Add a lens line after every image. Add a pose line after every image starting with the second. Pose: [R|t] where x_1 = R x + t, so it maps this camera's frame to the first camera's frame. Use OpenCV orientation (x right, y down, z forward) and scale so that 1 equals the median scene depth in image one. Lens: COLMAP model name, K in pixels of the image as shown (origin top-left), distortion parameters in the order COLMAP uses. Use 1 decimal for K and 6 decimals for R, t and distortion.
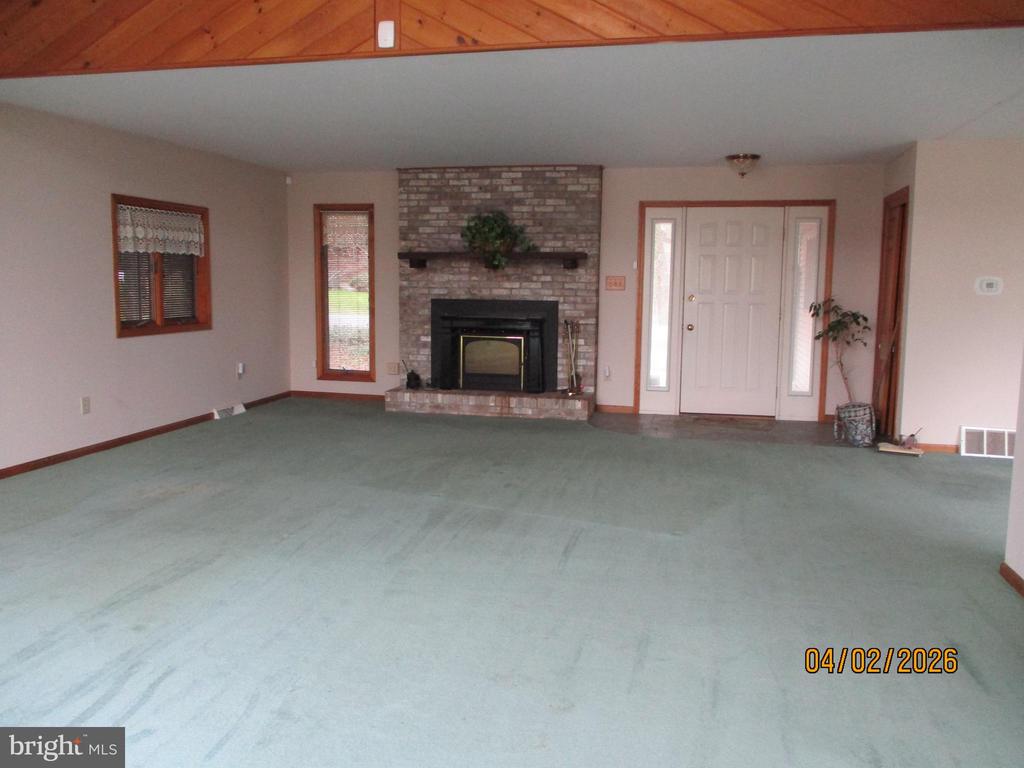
lens RADIAL K [[844.6, 0, 512.9], [0, 844.6, 379.0], [0, 0, 1]] dist [-0.041743, 0.017319]
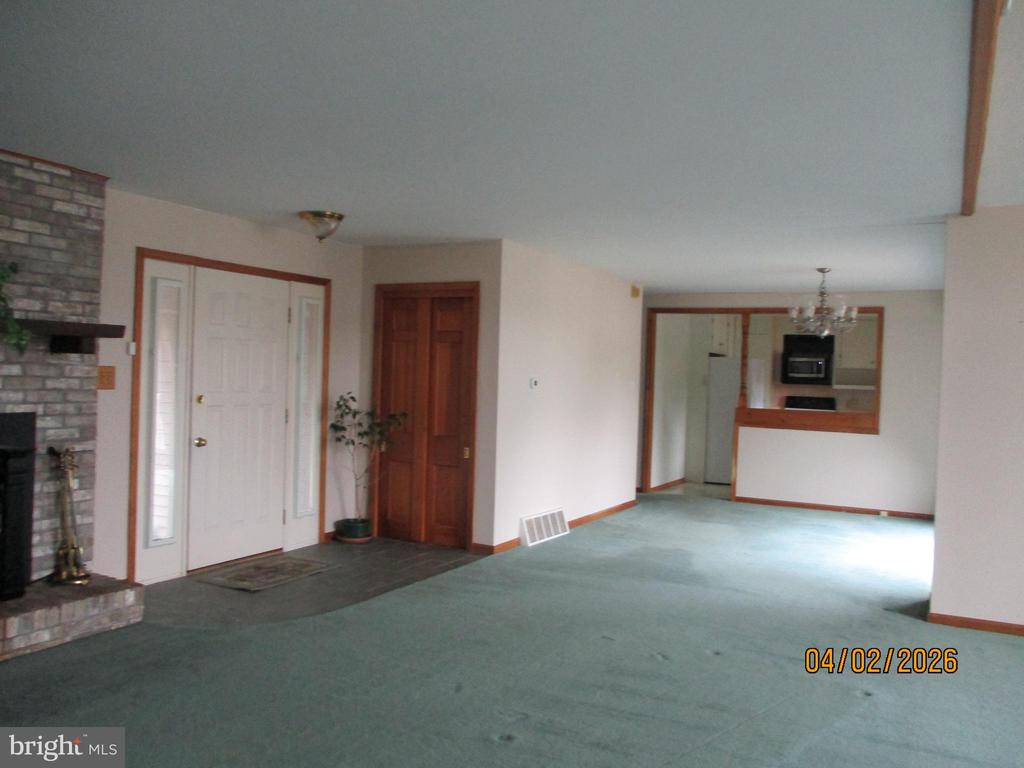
lens RADIAL K [[844.6, 0, 512.9], [0, 844.6, 379.0], [0, 0, 1]] dist [-0.041743, 0.017319]
pose [[0.255855, -0.009041, 0.966673, -0.376537], [0.084584, 0.996331, -0.013069, -0.081439], [-0.963008, 0.085108, 0.255681, 0.578263]]
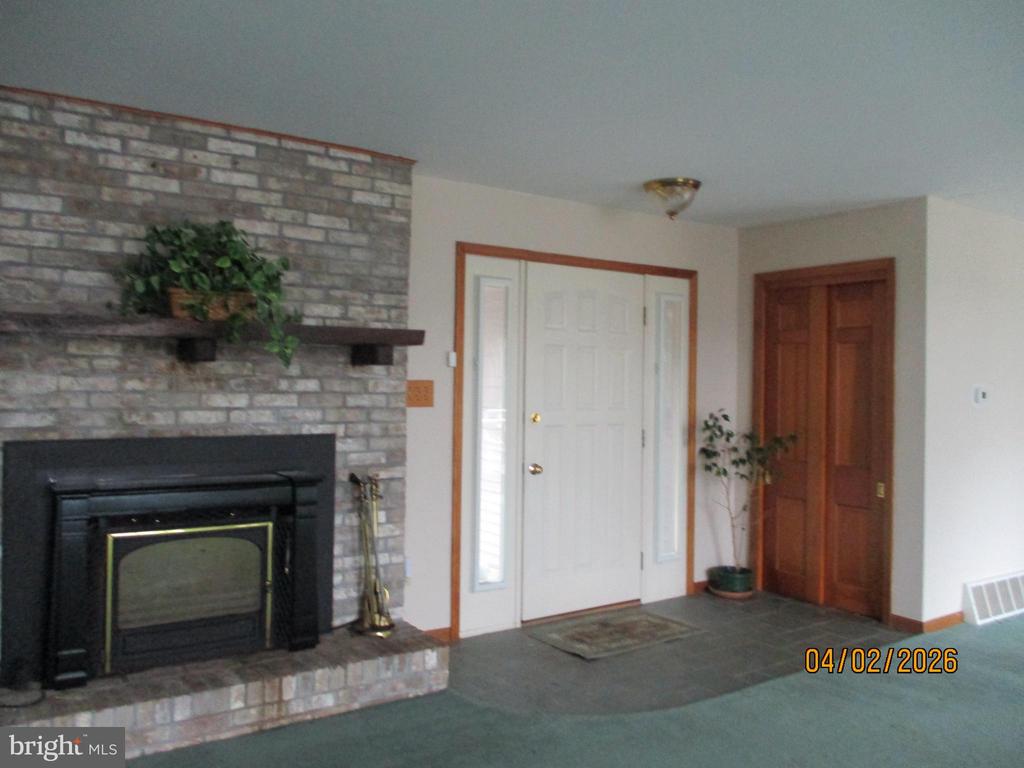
lens RADIAL K [[844.6, 0, 512.9], [0, 844.6, 379.0], [0, 0, 1]] dist [-0.041743, 0.017319]
pose [[0.674422, 0.000812, 0.738346, -0.221855], [0.080076, 0.994021, -0.074236, -0.080439], [-0.733991, 0.109190, 0.670324, 0.618436]]
